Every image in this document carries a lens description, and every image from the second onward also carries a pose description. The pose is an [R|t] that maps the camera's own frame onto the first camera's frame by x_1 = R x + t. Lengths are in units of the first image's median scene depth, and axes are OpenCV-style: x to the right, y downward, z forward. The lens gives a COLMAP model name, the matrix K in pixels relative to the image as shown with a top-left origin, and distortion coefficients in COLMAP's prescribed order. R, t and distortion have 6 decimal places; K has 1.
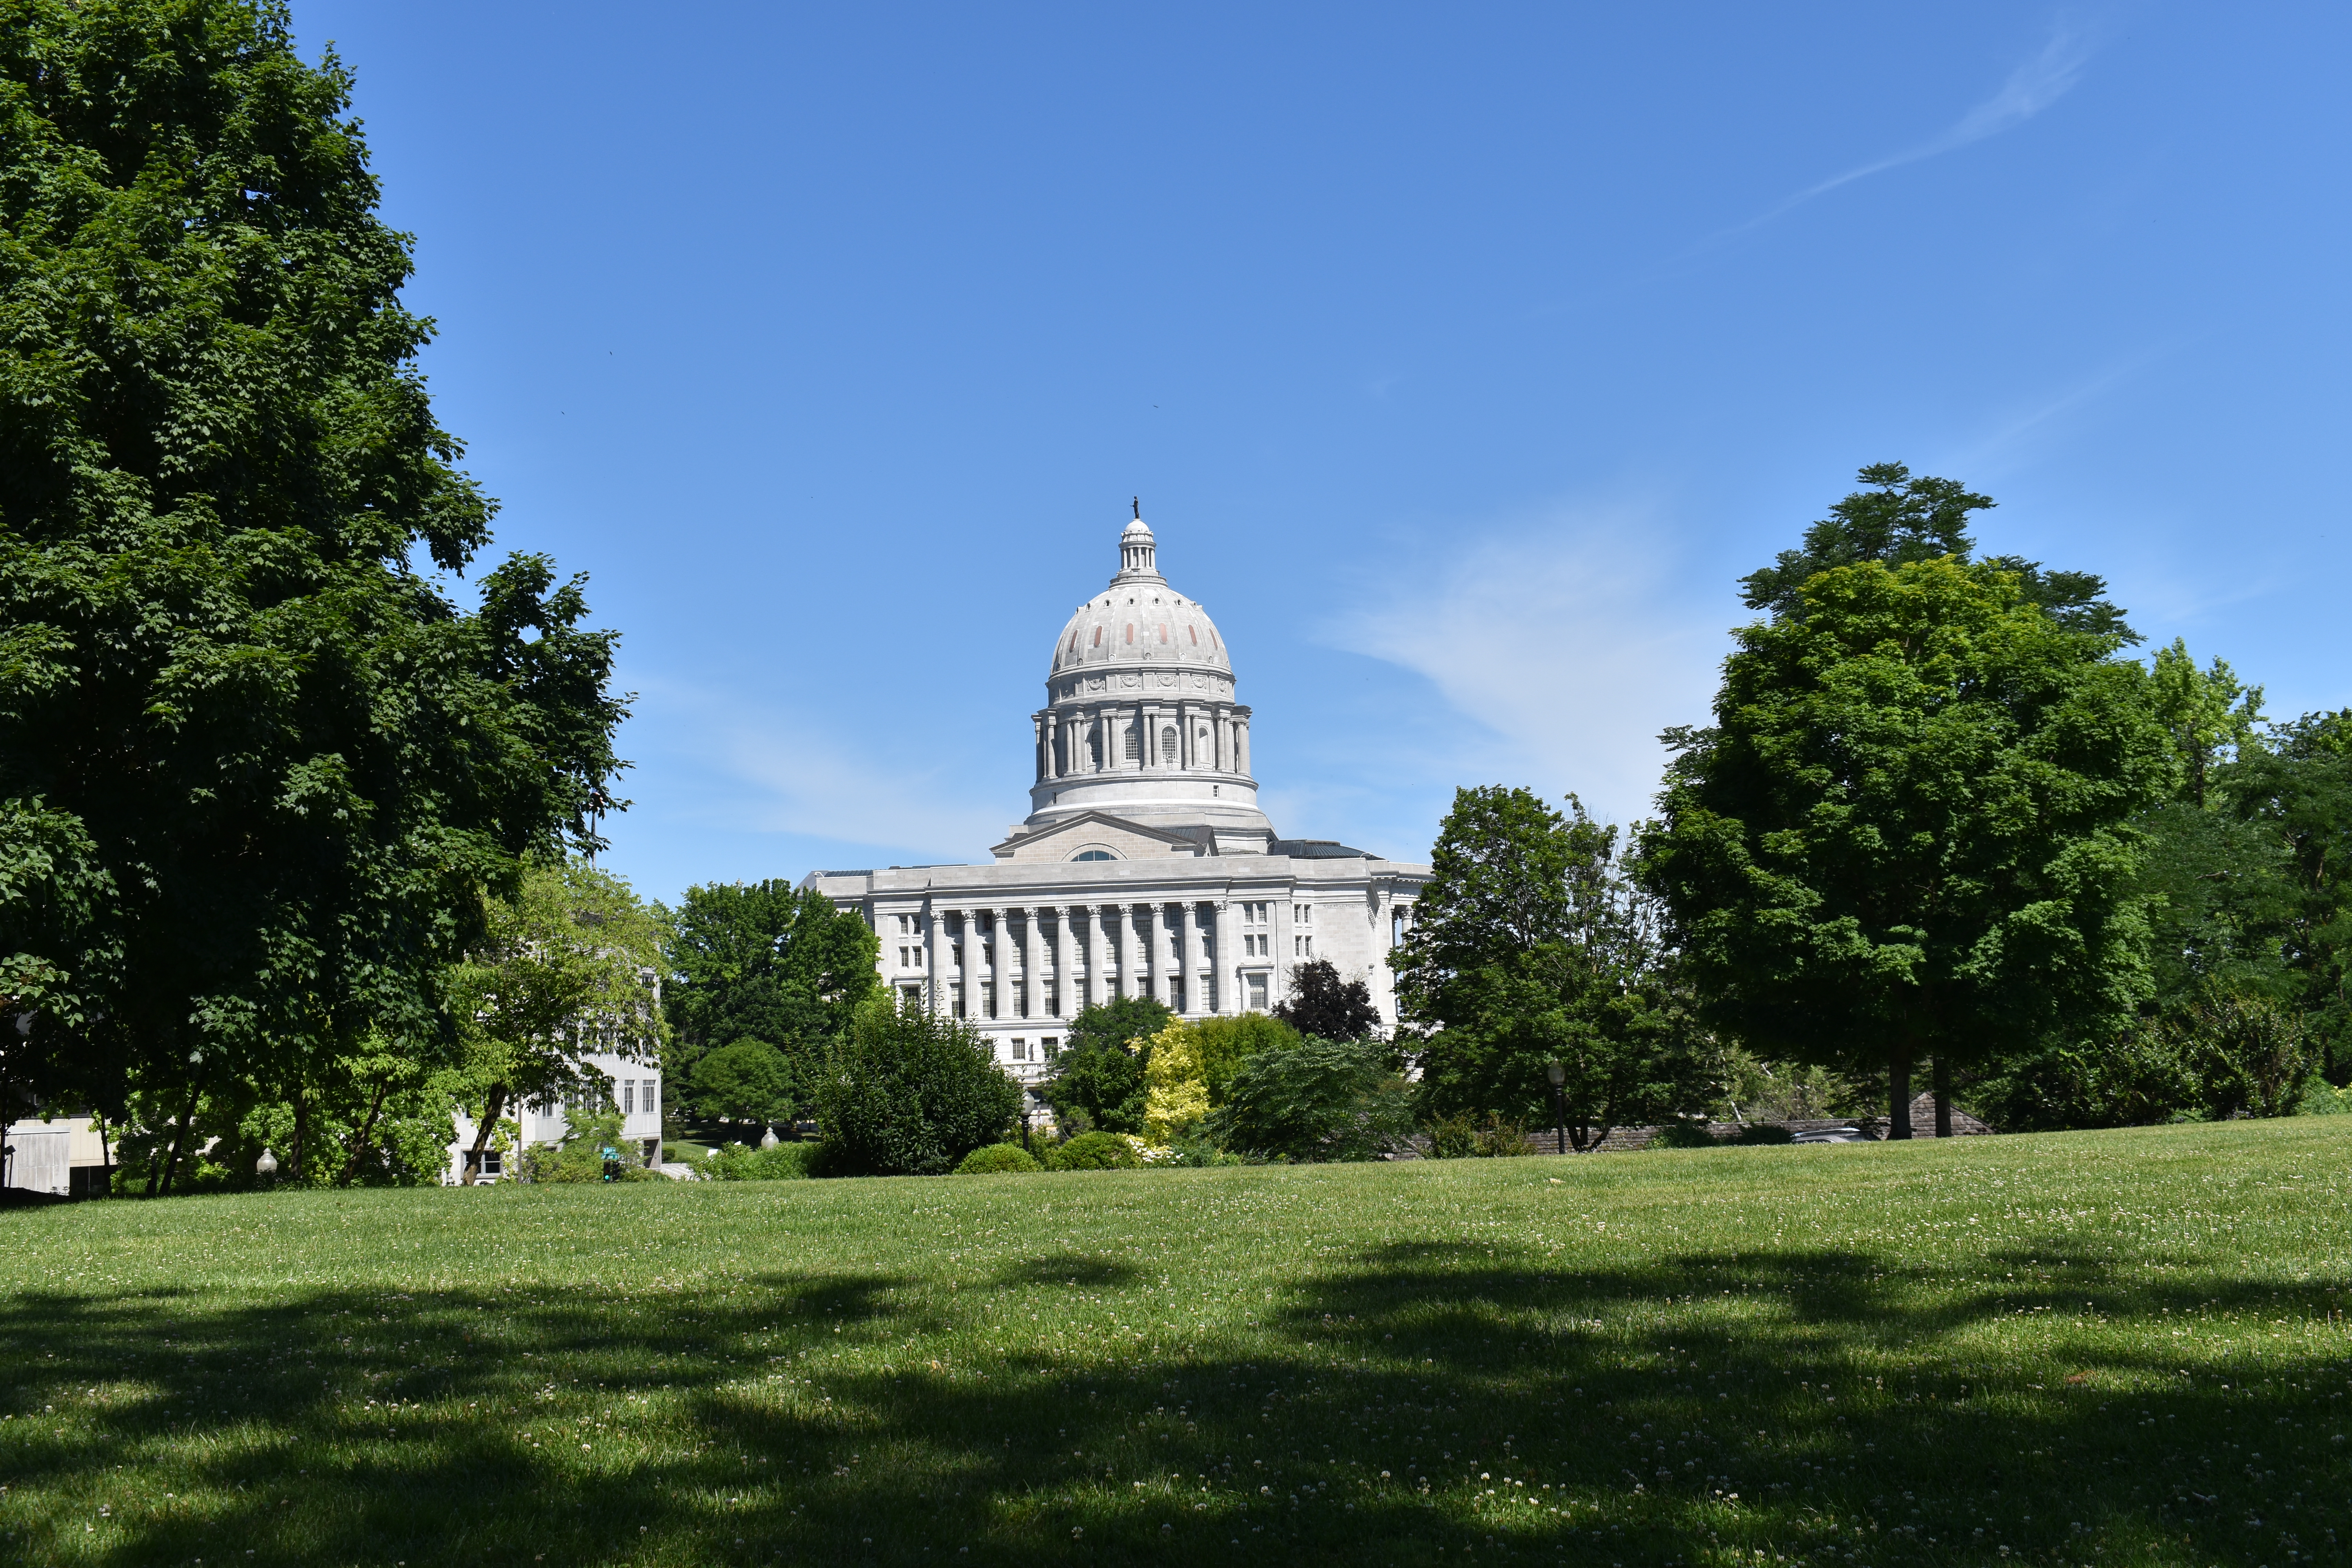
lens RADIAL K [[2670.8, 0, 1179.5], [0, 2670.8, 784.7], [0, 0, 1]] dist [0.004964, 0.000000]
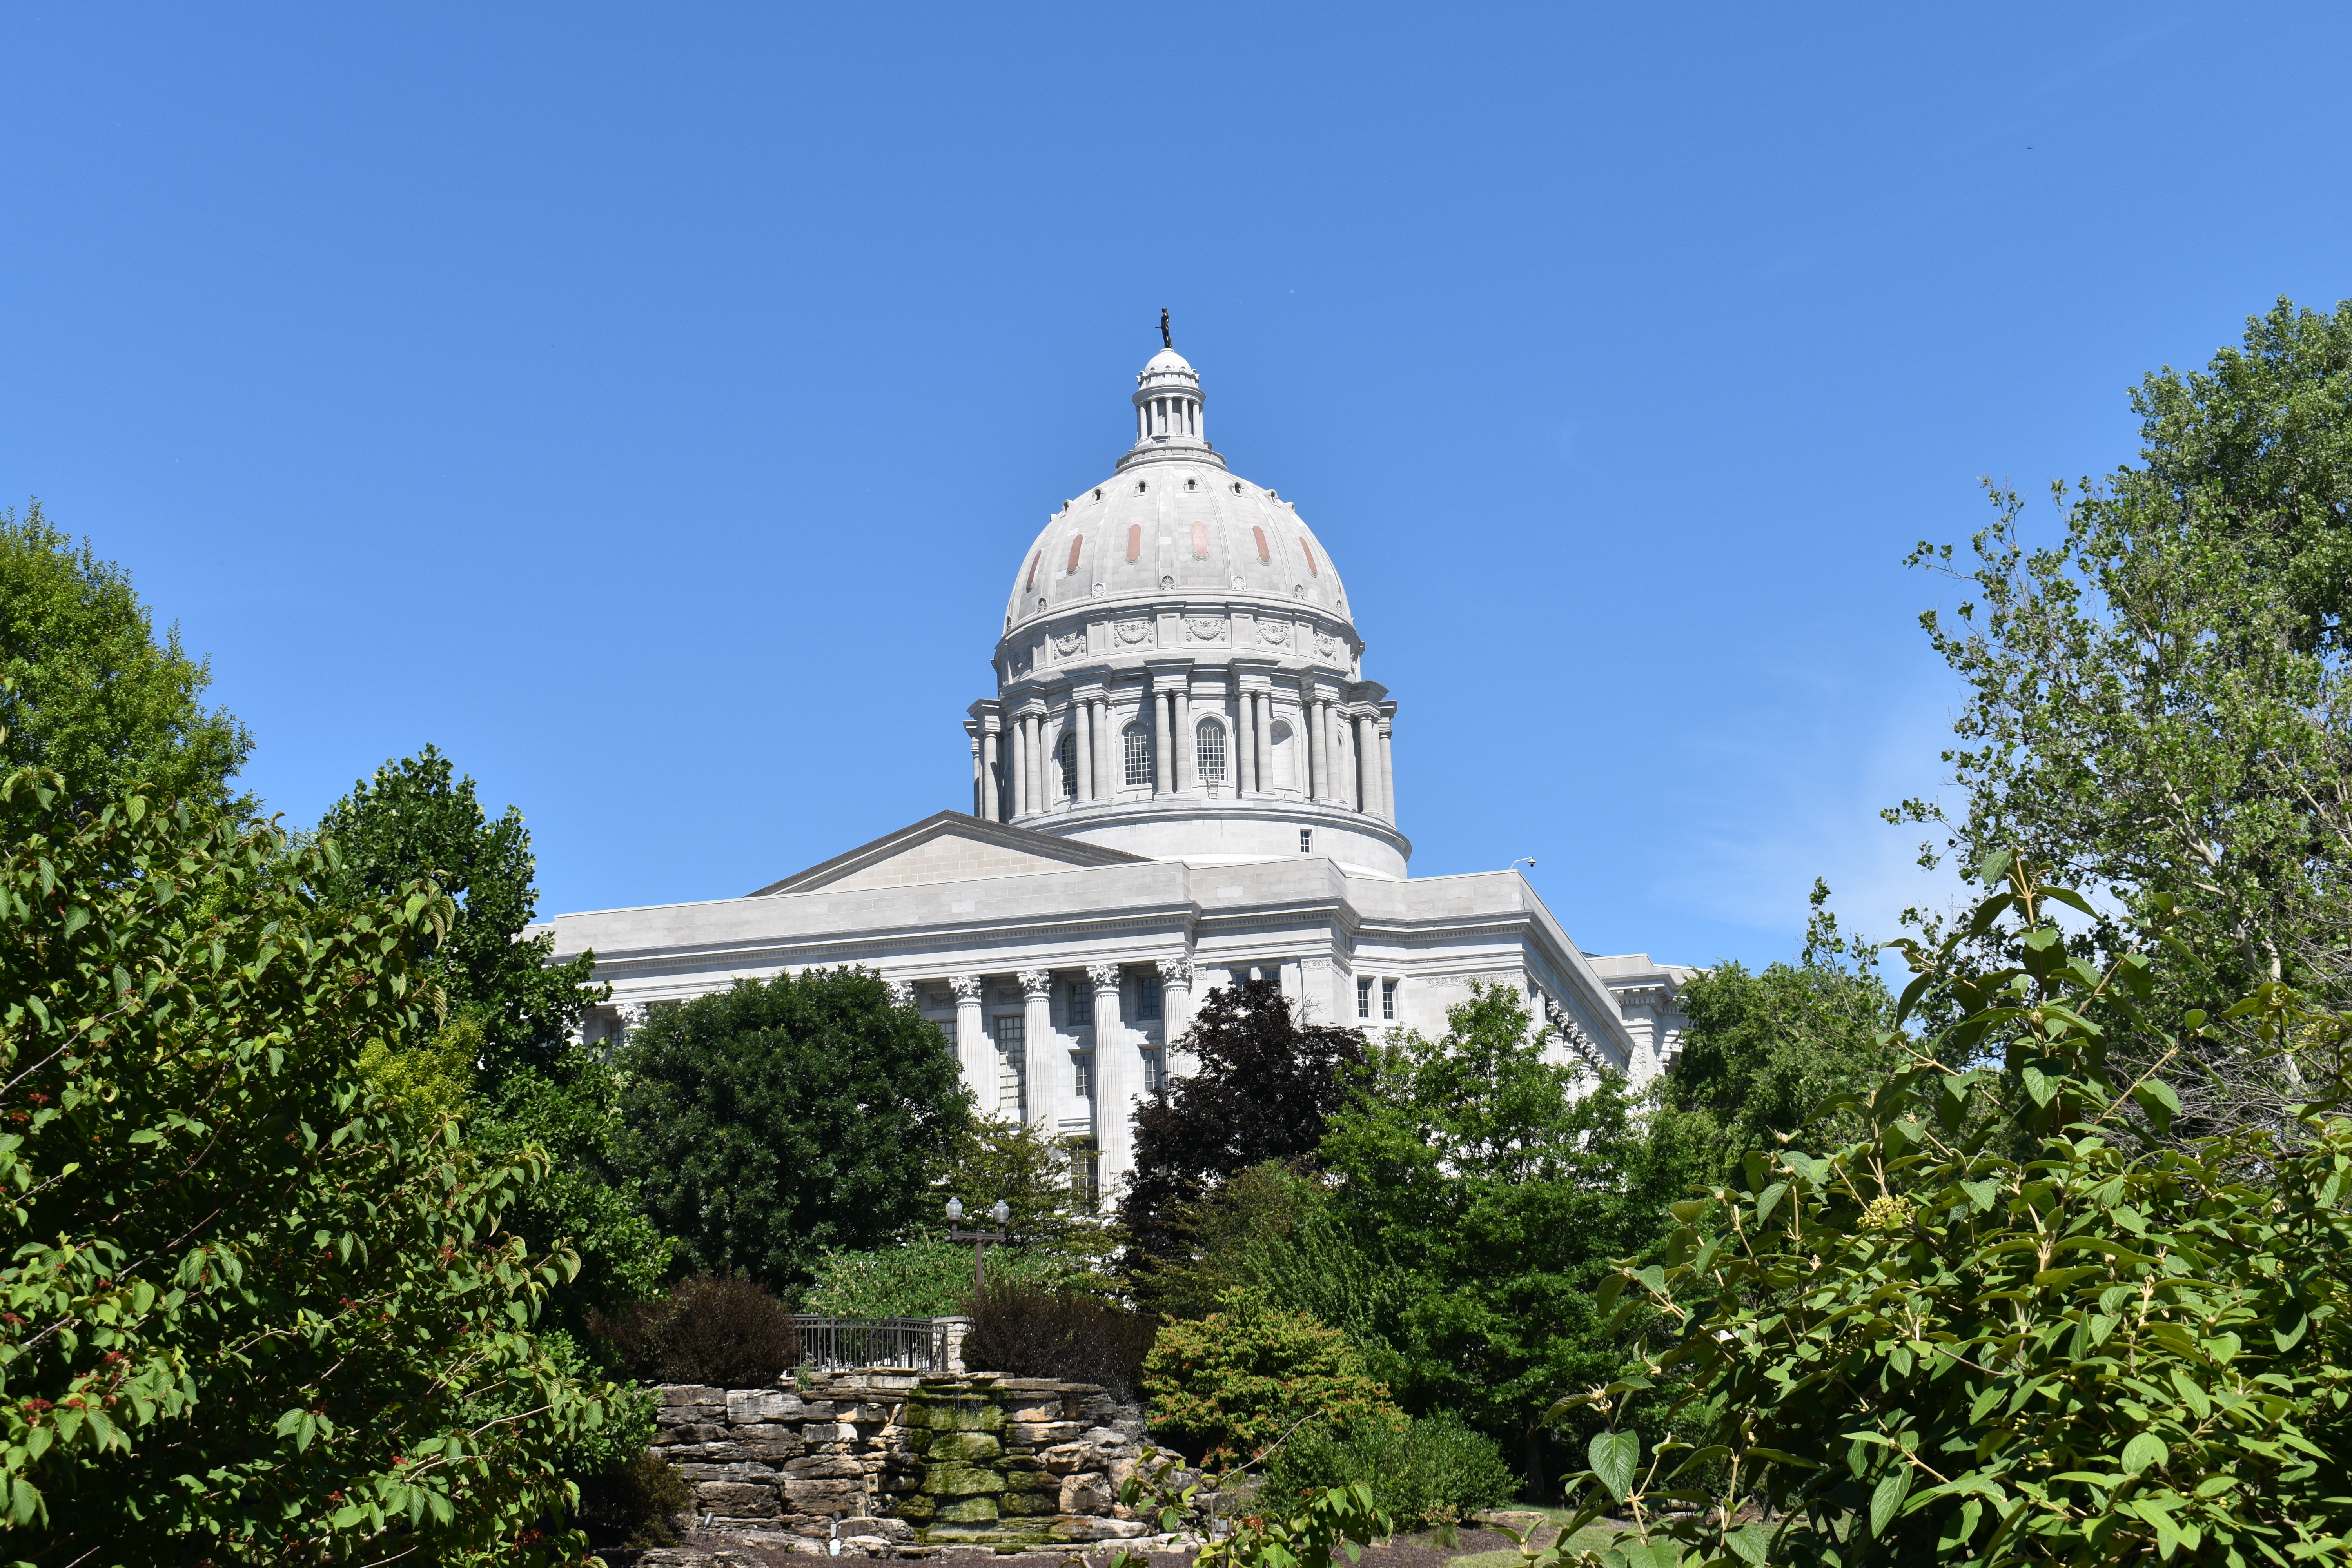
lens RADIAL K [[3423.7, 0, 1177.2], [0, 3423.7, 788.3], [0, 0, 1]] dist [-0.005651, 0.000000]
pose [[0.988659, -0.039855, -0.144792, 0.082536], [0.021688, 0.991927, -0.124944, 0.071672], [0.148602, 0.120386, 0.981542, 0.369917]]
